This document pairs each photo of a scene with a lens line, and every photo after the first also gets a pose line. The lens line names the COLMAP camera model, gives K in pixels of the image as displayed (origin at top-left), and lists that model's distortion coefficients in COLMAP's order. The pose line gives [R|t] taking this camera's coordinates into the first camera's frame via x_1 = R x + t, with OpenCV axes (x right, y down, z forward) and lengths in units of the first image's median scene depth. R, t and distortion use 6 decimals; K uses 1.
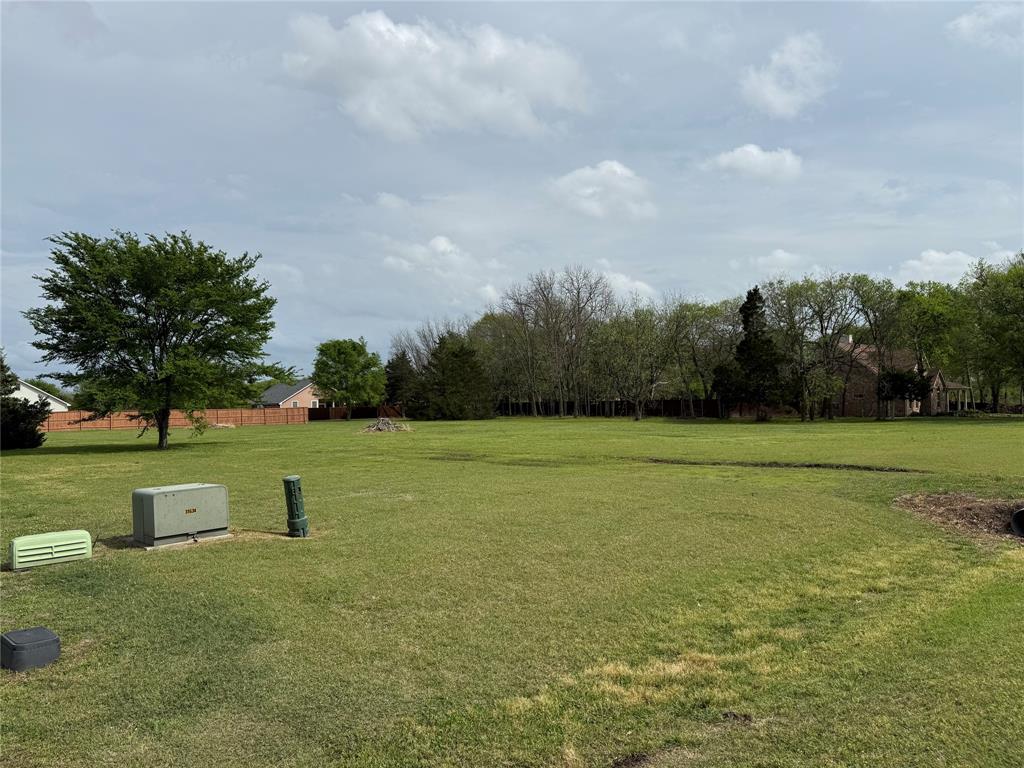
lens RADIAL K [[720.7, 0, 511.3], [0, 720.7, 387.8], [0, 0, 1]] dist [0.000636, -0.001970]
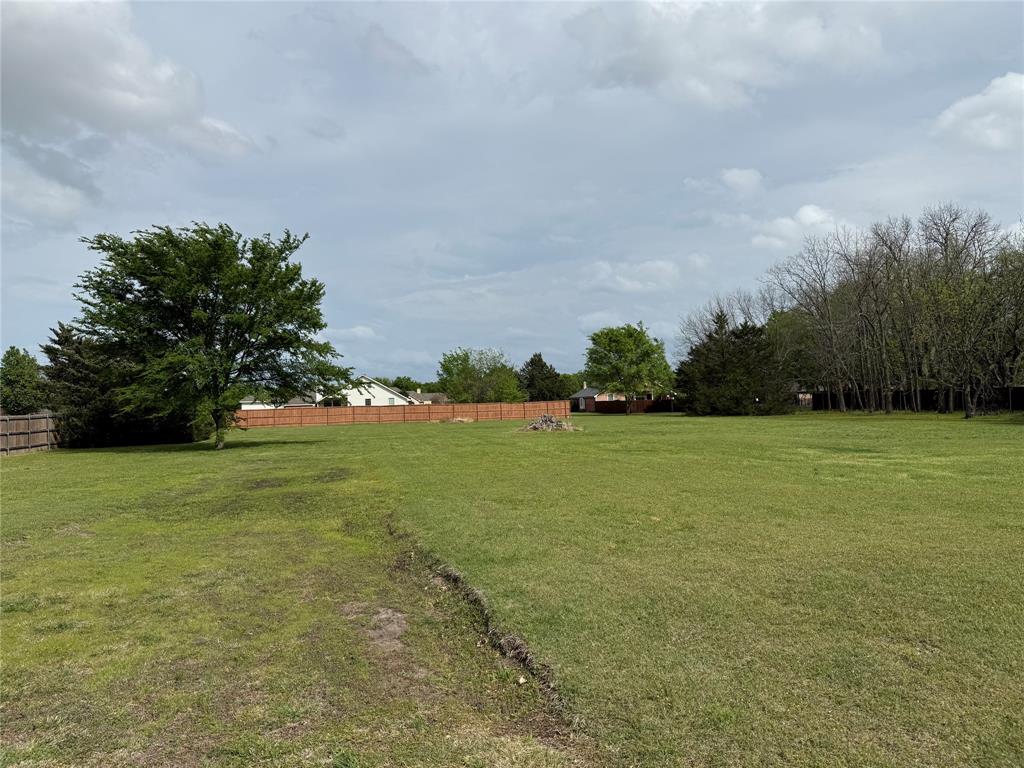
lens RADIAL K [[720.7, 0, 512.2], [0, 720.7, 379.6], [0, 0, 1]] dist [0.000636, -0.001970]
pose [[0.854431, -0.020752, -0.519151, 0.134301], [0.021088, 0.999764, -0.005258, 0.002459], [0.519137, -0.006455, 0.854667, 0.148039]]
